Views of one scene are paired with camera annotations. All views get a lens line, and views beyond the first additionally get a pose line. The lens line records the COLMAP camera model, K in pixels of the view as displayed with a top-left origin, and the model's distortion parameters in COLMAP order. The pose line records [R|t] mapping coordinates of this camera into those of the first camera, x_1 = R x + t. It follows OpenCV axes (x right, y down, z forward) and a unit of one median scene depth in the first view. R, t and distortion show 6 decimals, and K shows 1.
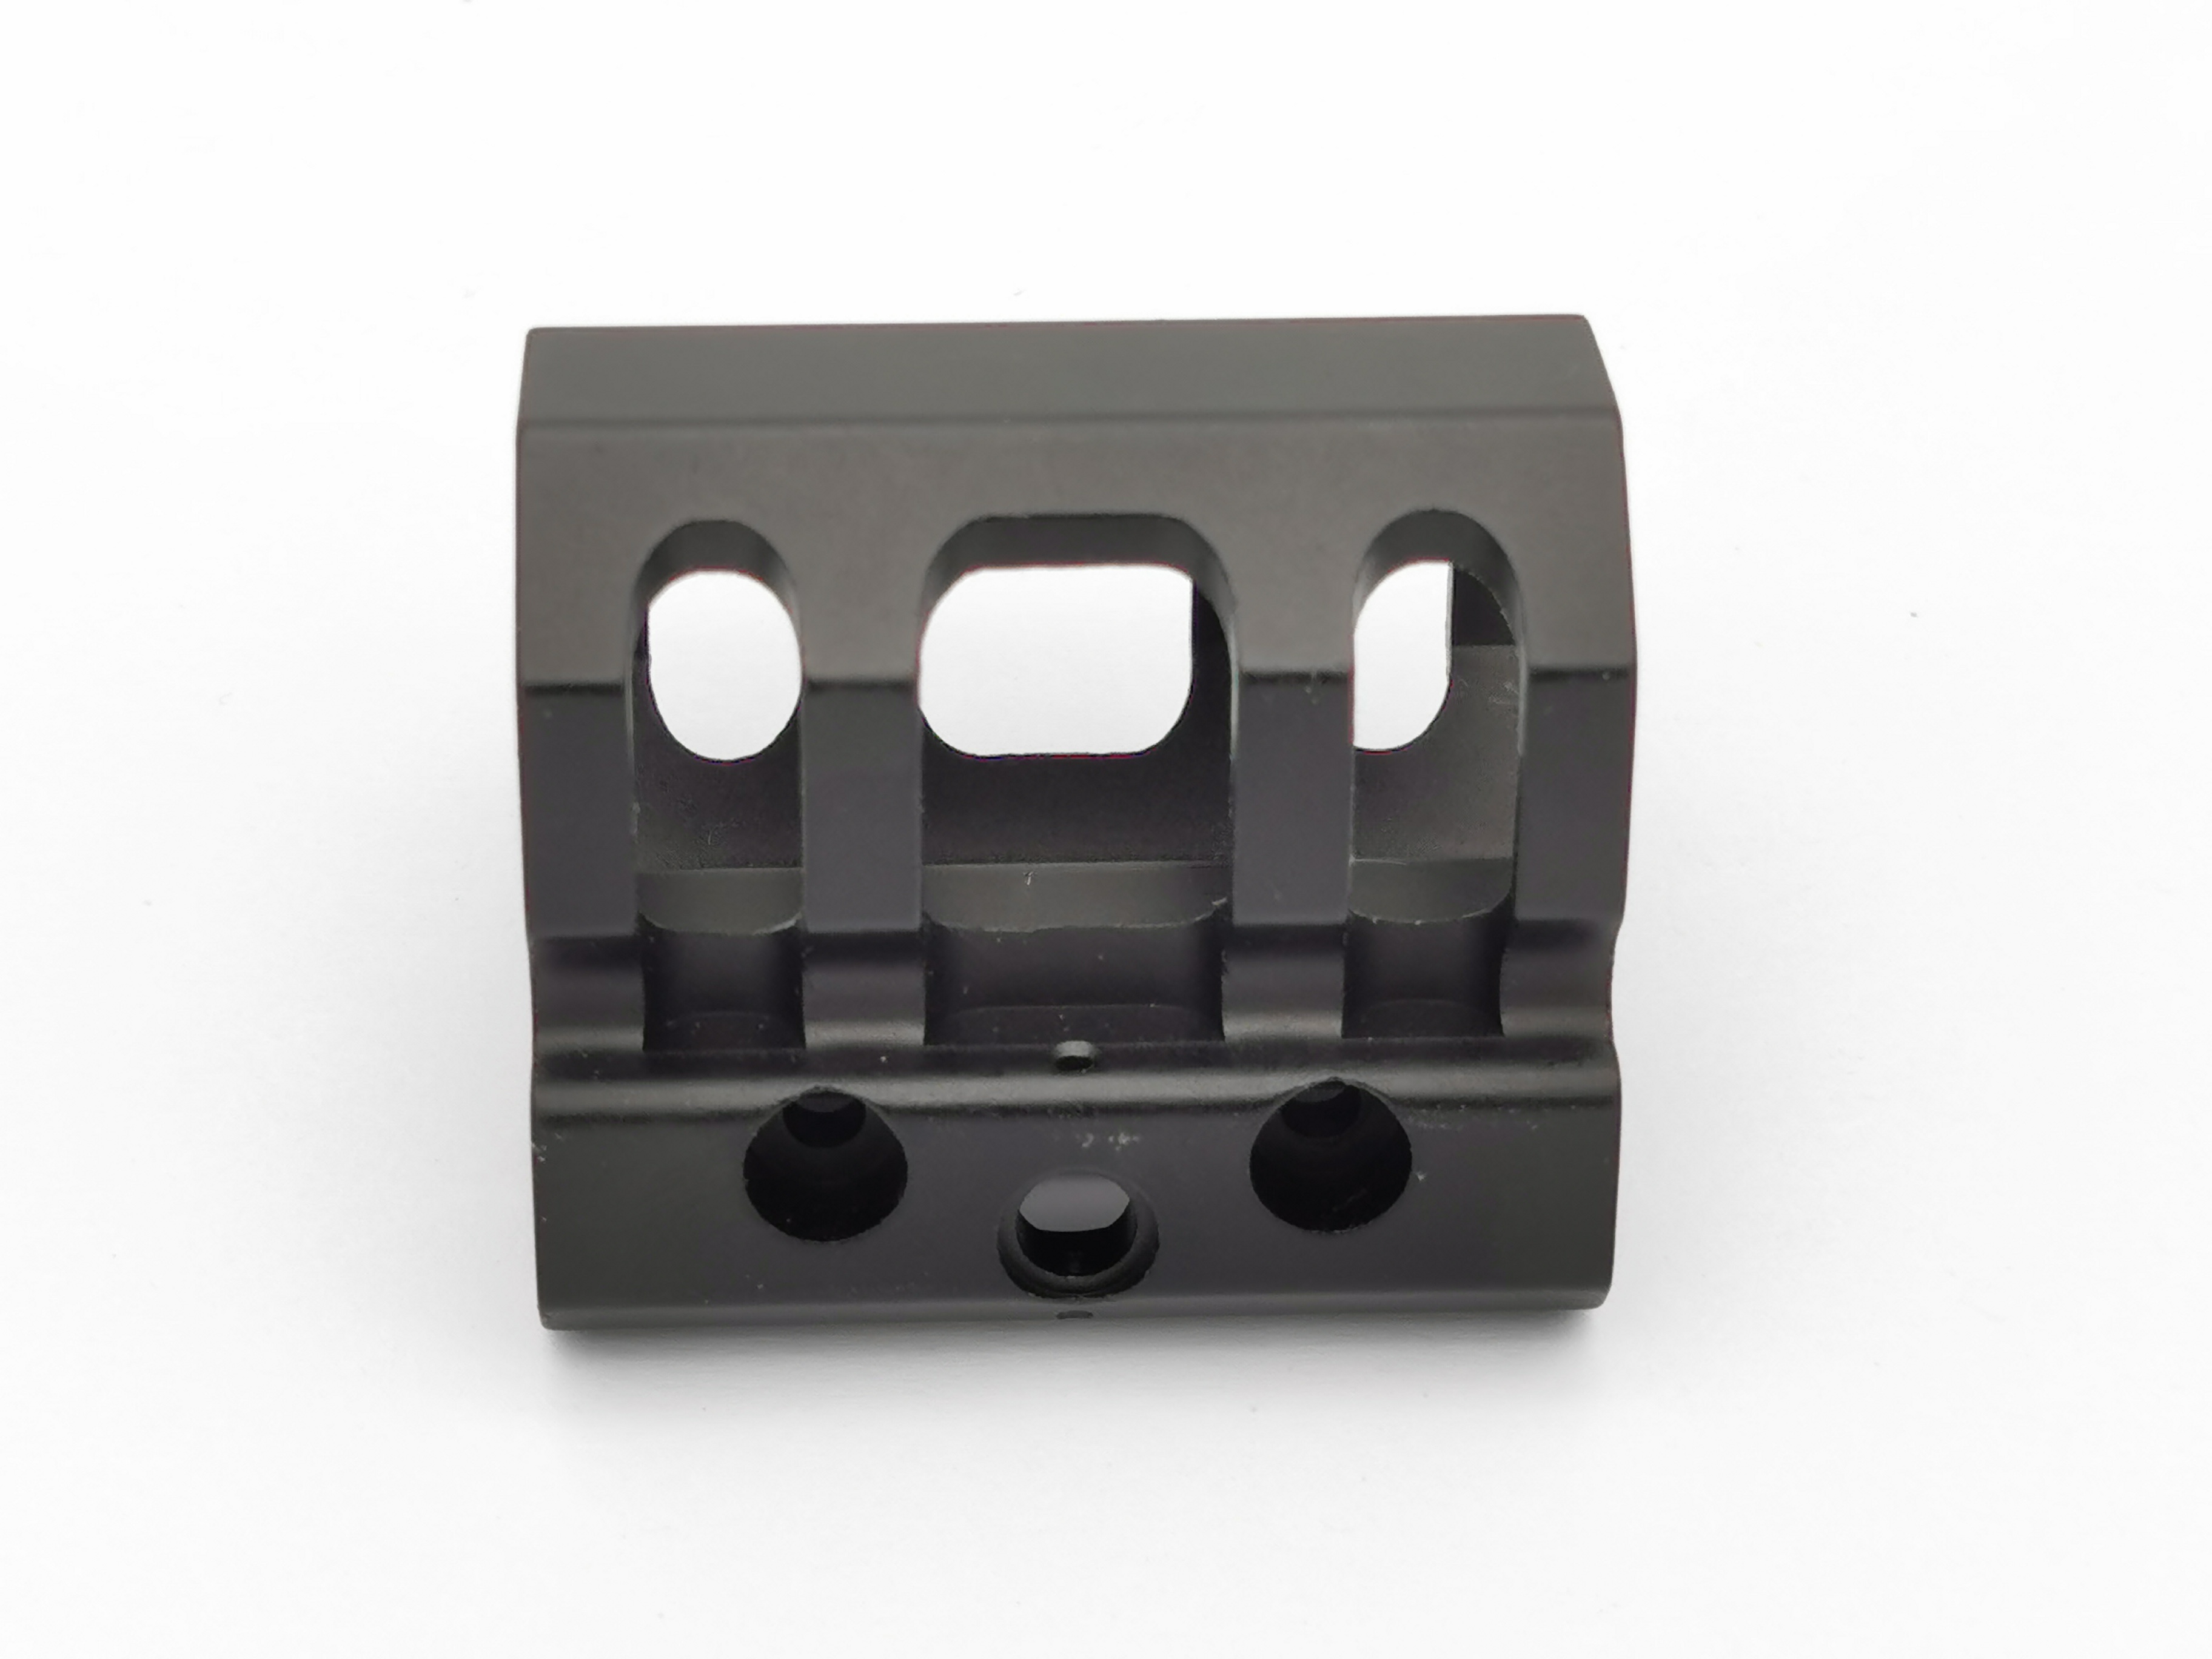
lens RADIAL K [[5442.9, 0, 1106.0], [0, 5442.9, 829.5], [0, 0, 1]] dist [0.036301, 0.112073]
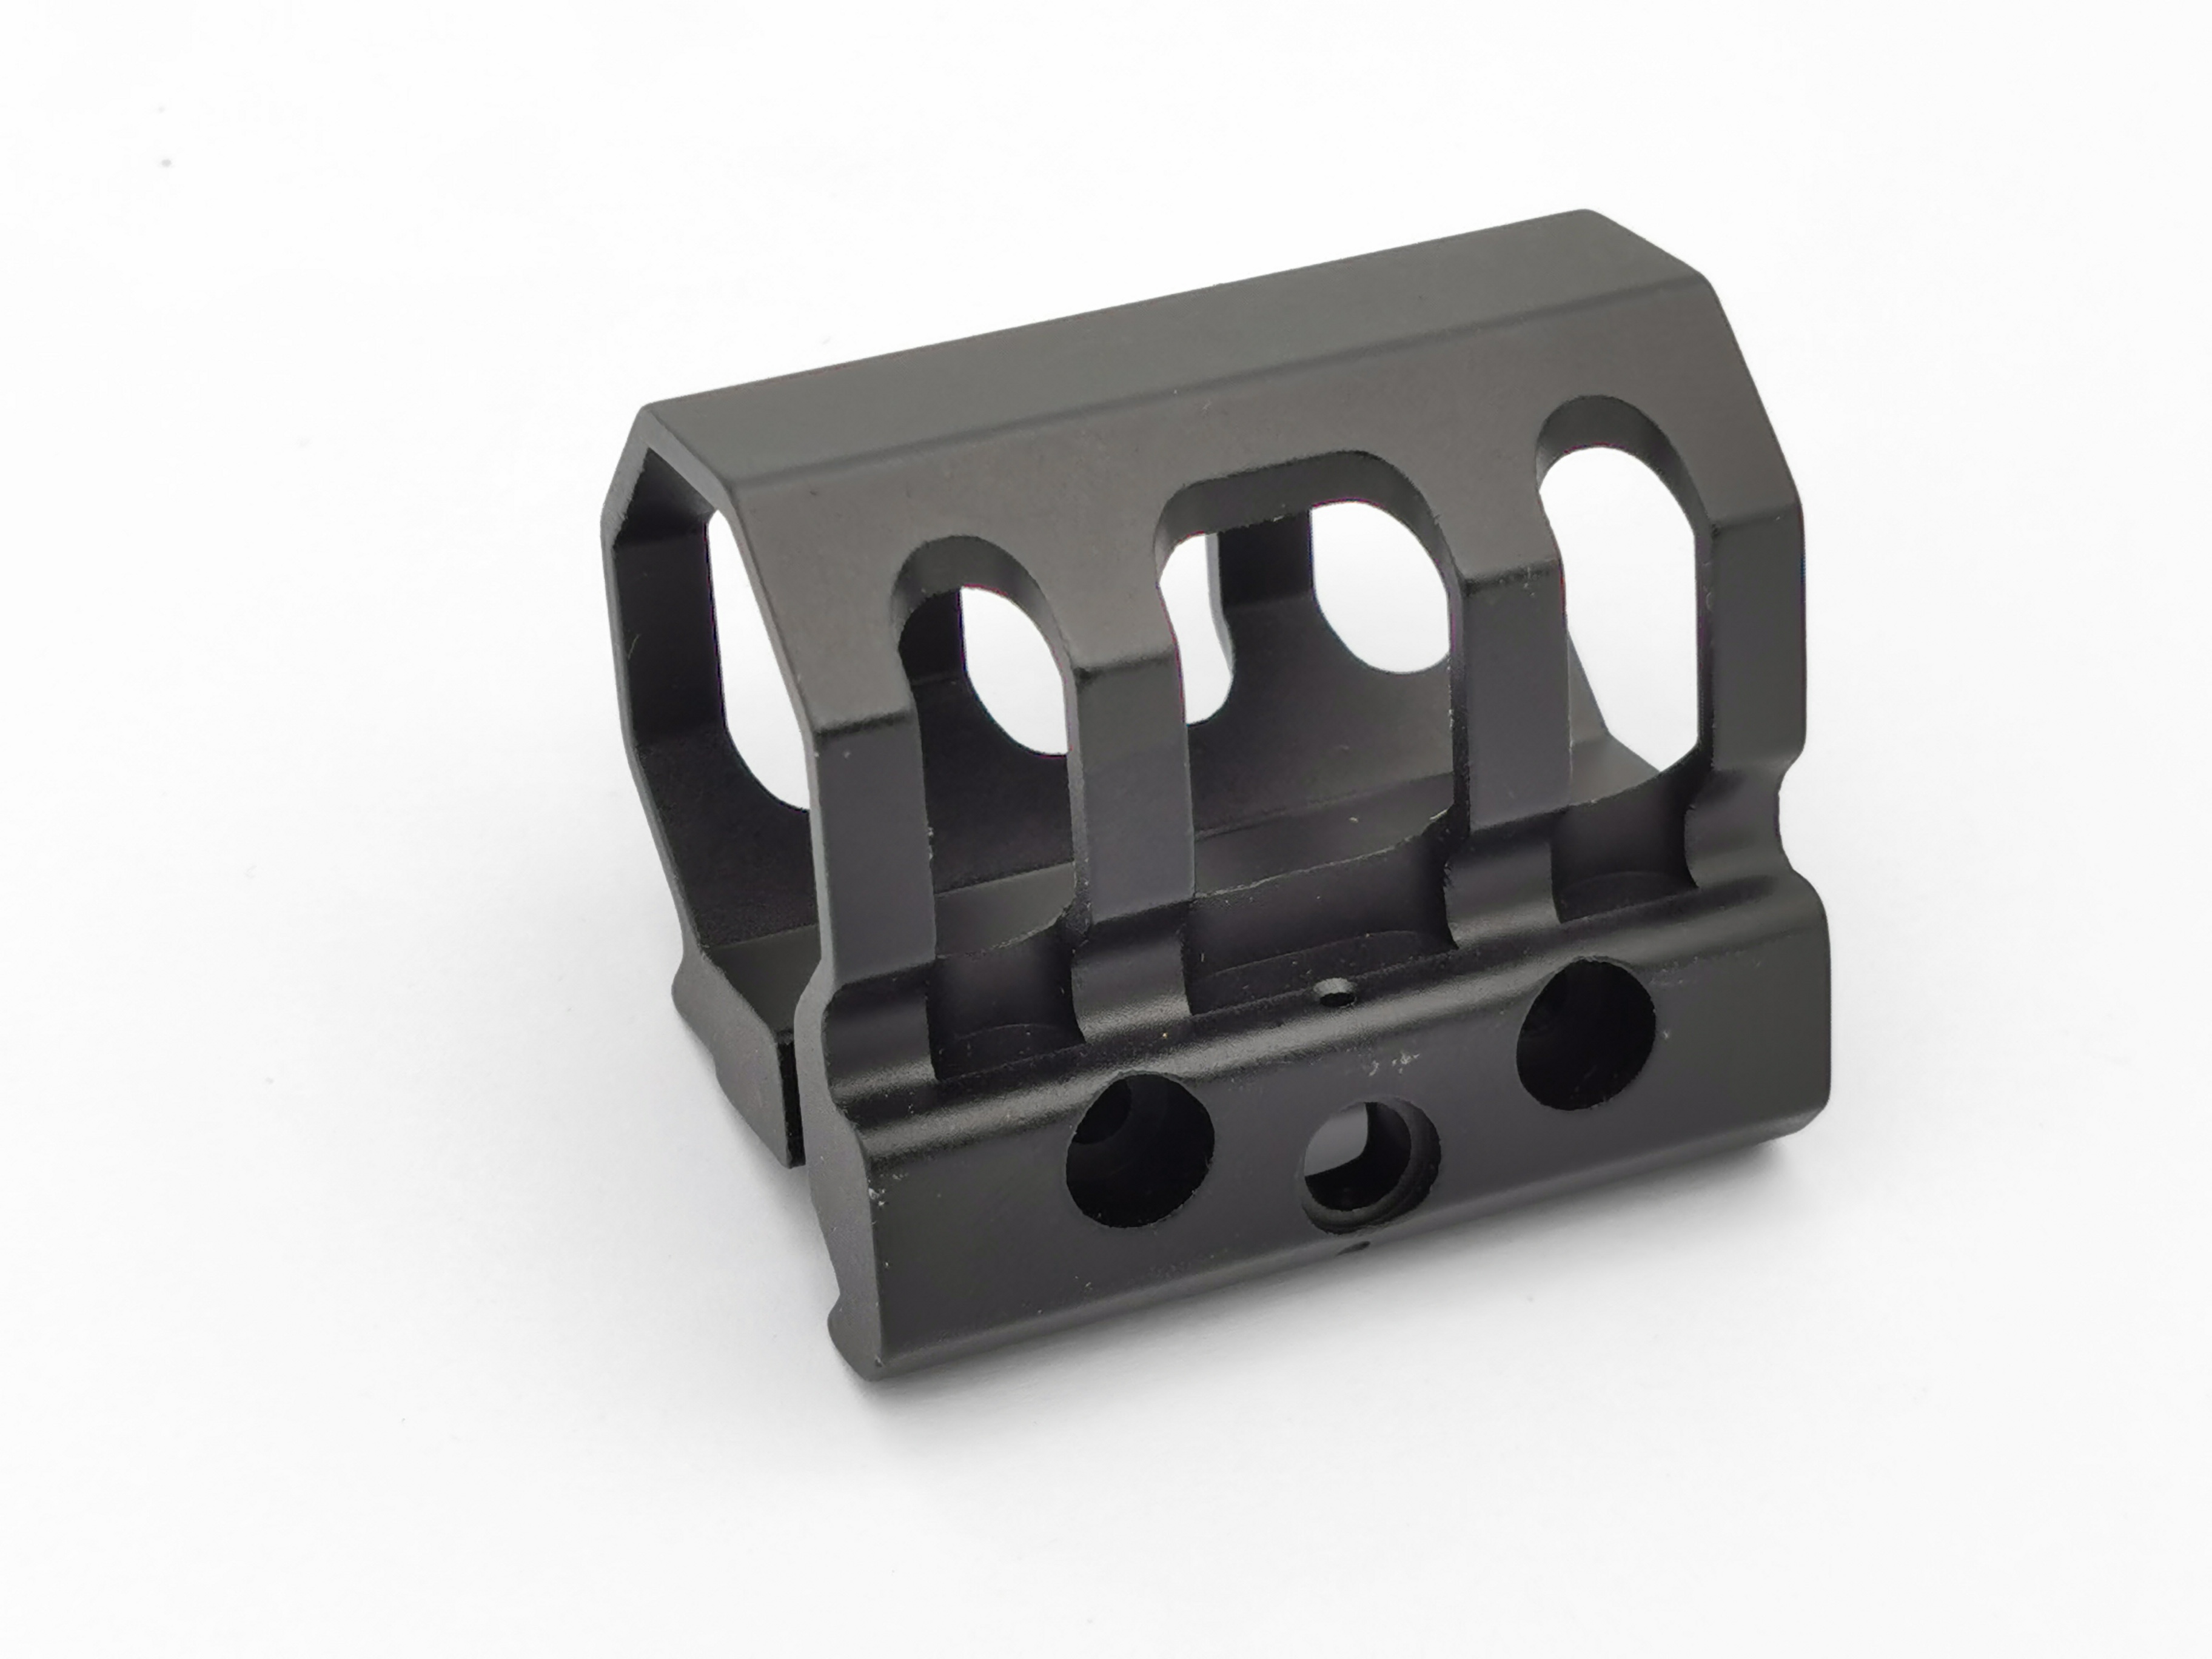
lens RADIAL K [[5442.9, 0, 1106.0], [0, 5442.9, 829.5], [0, 0, 1]] dist [0.036301, 0.112073]
pose [[0.945243, -0.209730, 0.250057, -0.296596], [0.217335, 0.976093, -0.002875, 0.005107], [-0.243476, 0.057063, 0.968227, 0.016109]]
